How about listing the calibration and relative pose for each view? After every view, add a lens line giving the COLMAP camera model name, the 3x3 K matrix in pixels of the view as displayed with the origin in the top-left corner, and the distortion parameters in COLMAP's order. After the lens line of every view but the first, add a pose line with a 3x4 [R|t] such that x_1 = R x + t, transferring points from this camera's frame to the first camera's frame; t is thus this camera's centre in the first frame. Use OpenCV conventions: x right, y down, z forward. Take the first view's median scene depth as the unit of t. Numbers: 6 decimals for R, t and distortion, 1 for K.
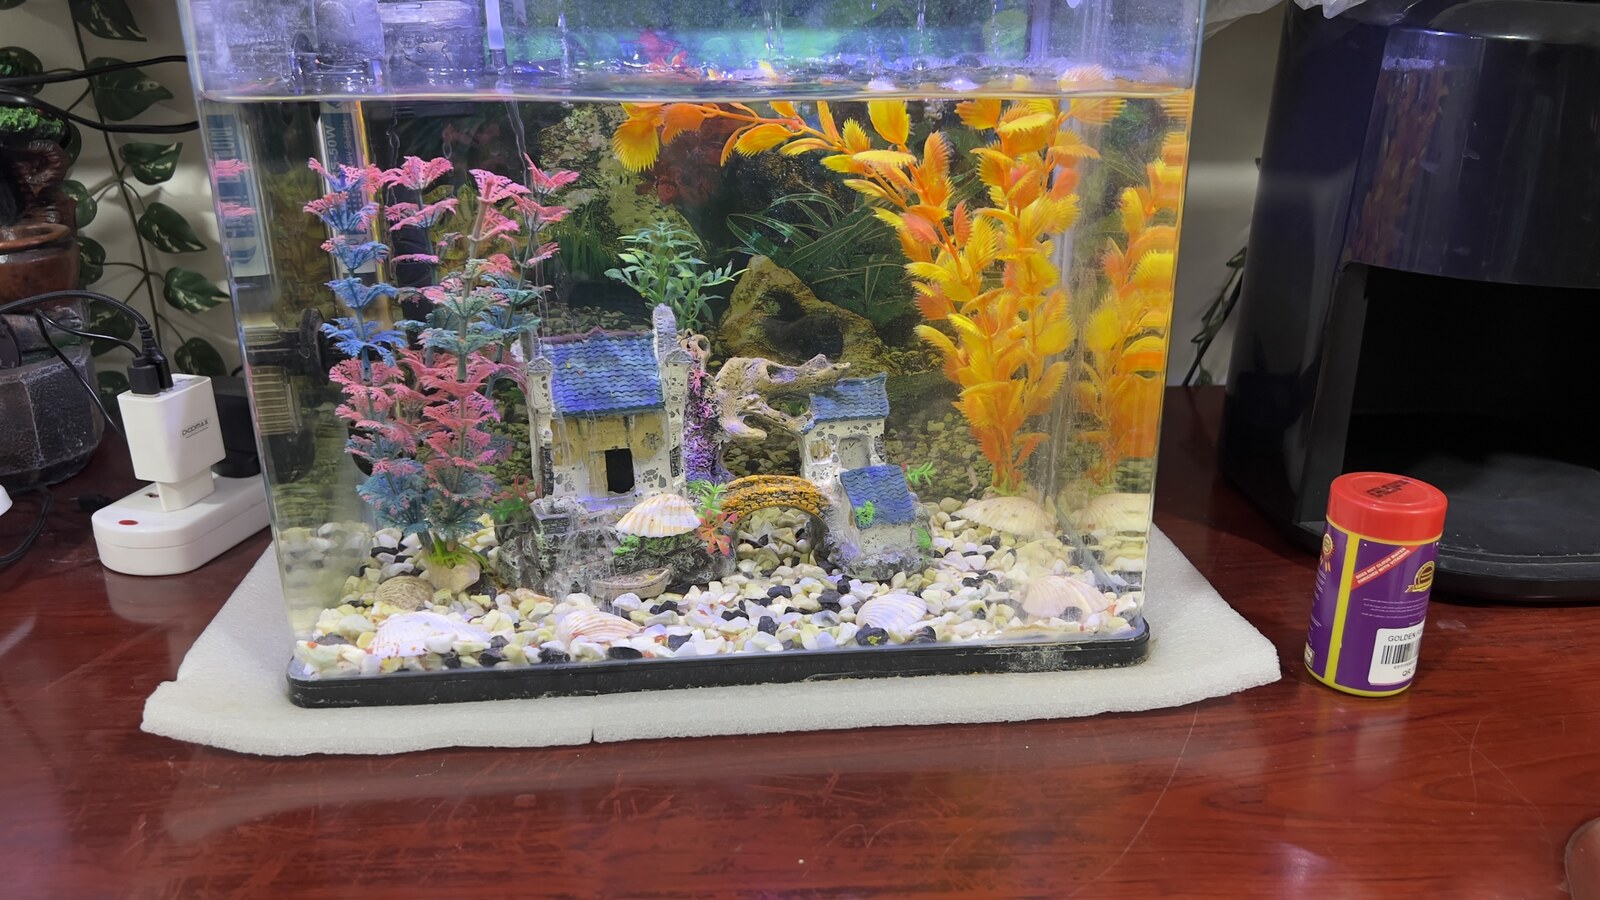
lens RADIAL K [[1203.0, 0, 802.2], [0, 1203.0, 455.5], [0, 0, 1]] dist [0.058335, -0.080115]
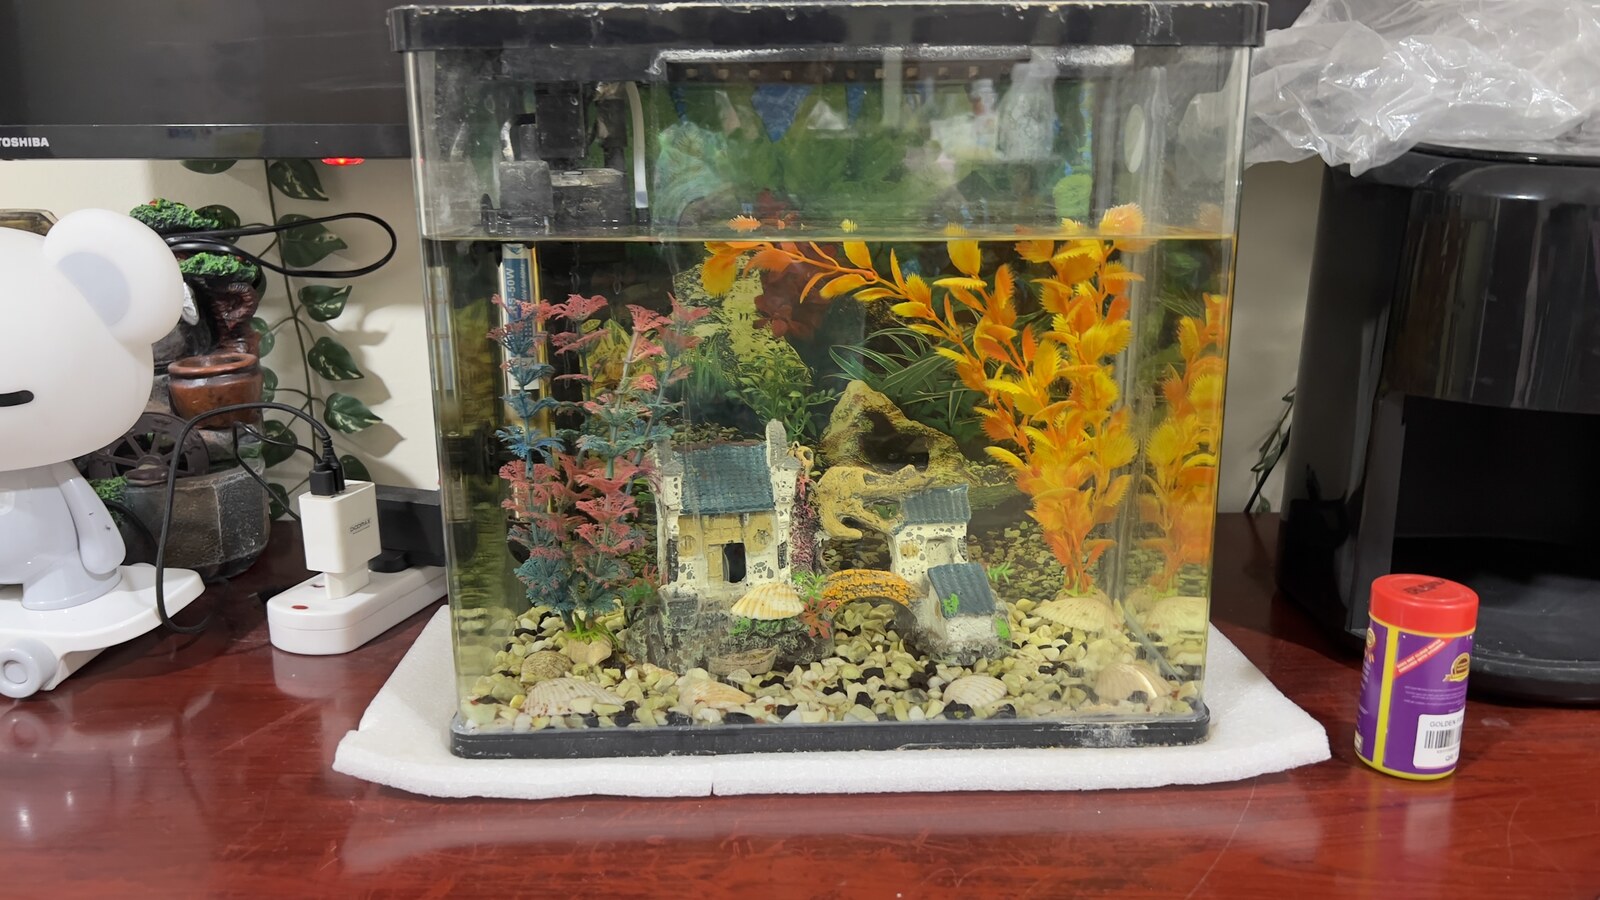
lens RADIAL K [[1205.9, 0, 790.1], [0, 1205.9, 452.9], [0, 0, 1]] dist [0.040684, -0.054858]
pose [[0.997926, 0.012470, -0.063155, -0.028345], [-0.020101, 0.992367, -0.121672, 0.048481], [0.061156, 0.122689, 0.990559, -0.147499]]
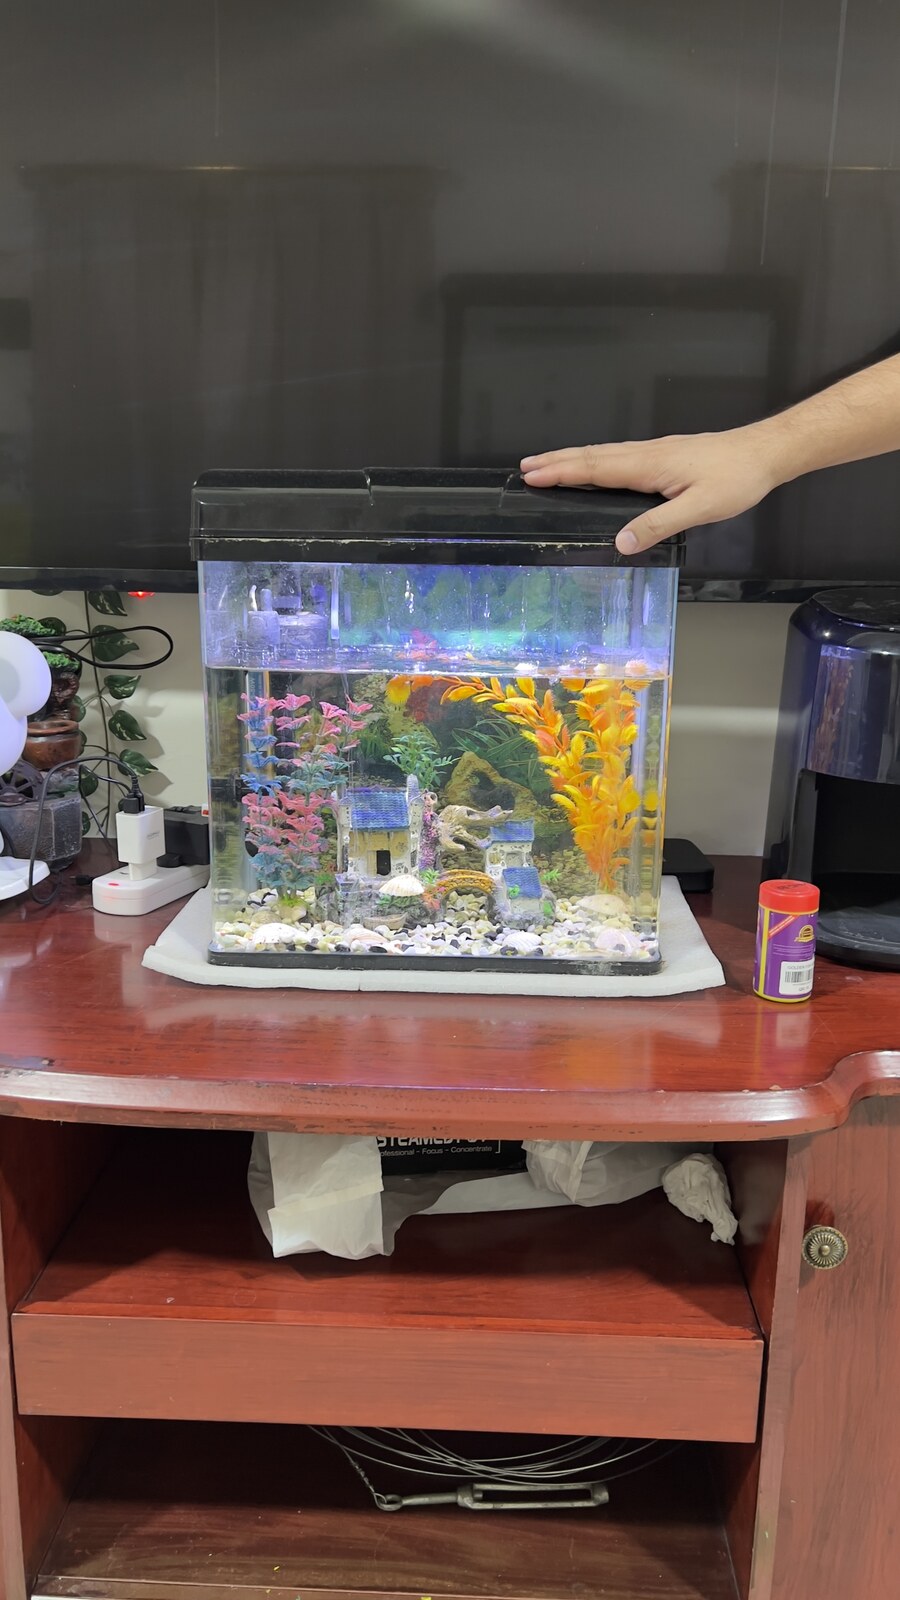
lens RADIAL K [[1195.7, 0, 450.0], [0, 1195.7, 800.0], [0, 0, 1]] dist [0.124808, -0.255101]
pose [[0.992079, 0.043444, -0.117863, 0.166517], [-0.059620, 0.988721, -0.137393, 0.169325], [0.110565, 0.143332, 0.983479, -0.829832]]
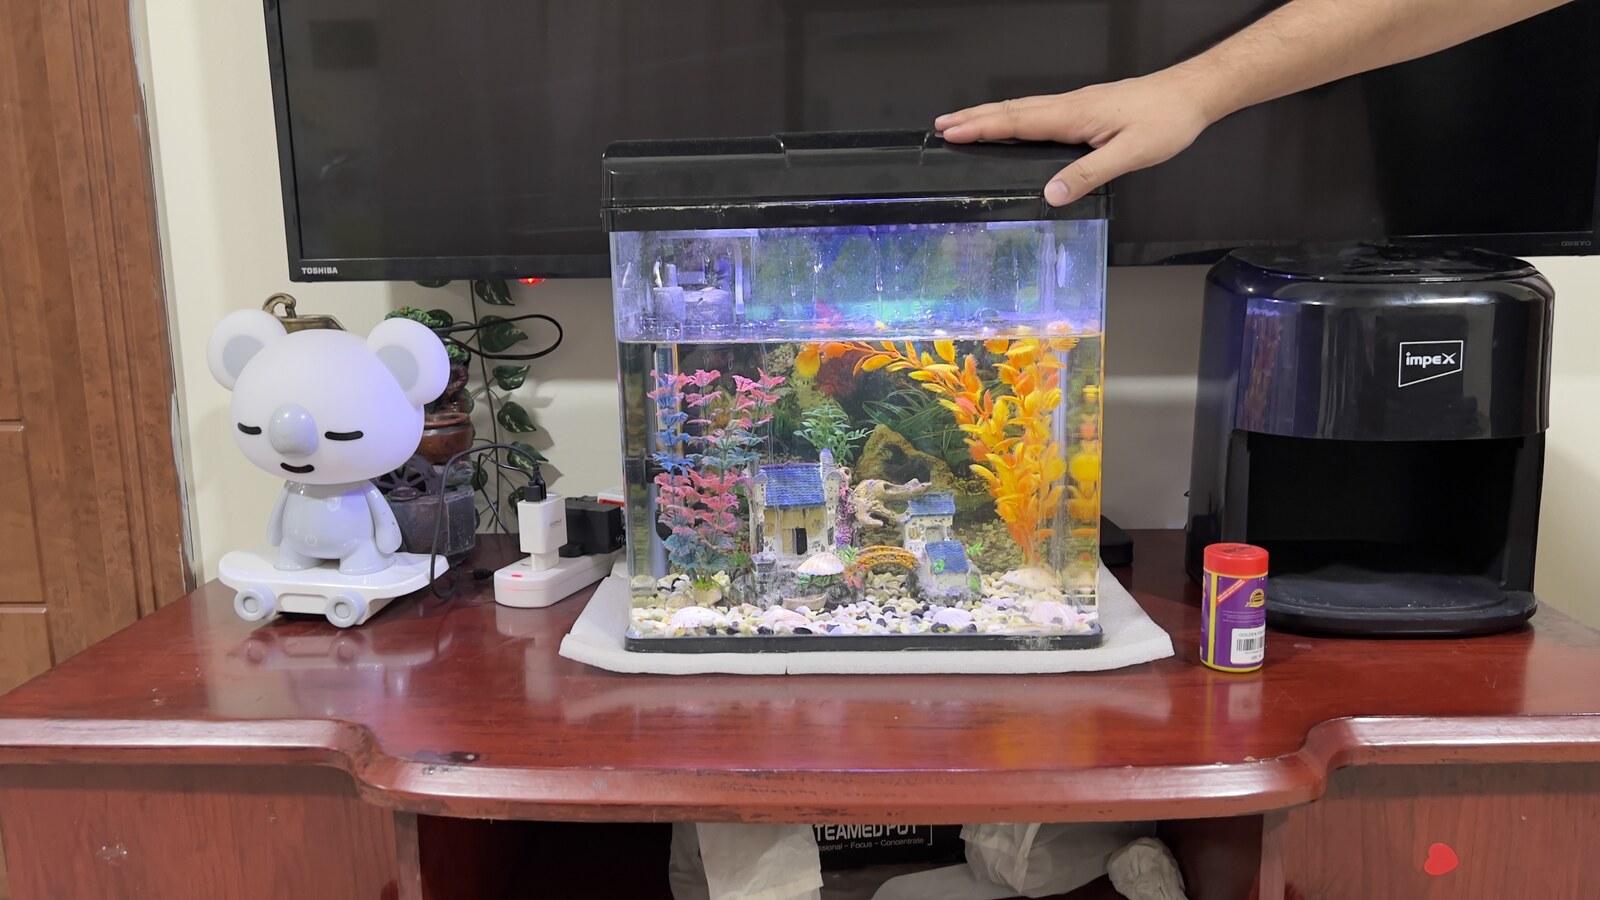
lens RADIAL K [[1194.0, 0, 784.9], [0, 1194.0, 450.6], [0, 0, 1]] dist [0.121421, -0.232224]
pose [[0.991891, 0.003737, -0.127038, 0.051518], [-0.026845, 0.983176, -0.180680, 0.206836], [0.124225, 0.182625, 0.975303, -0.766313]]
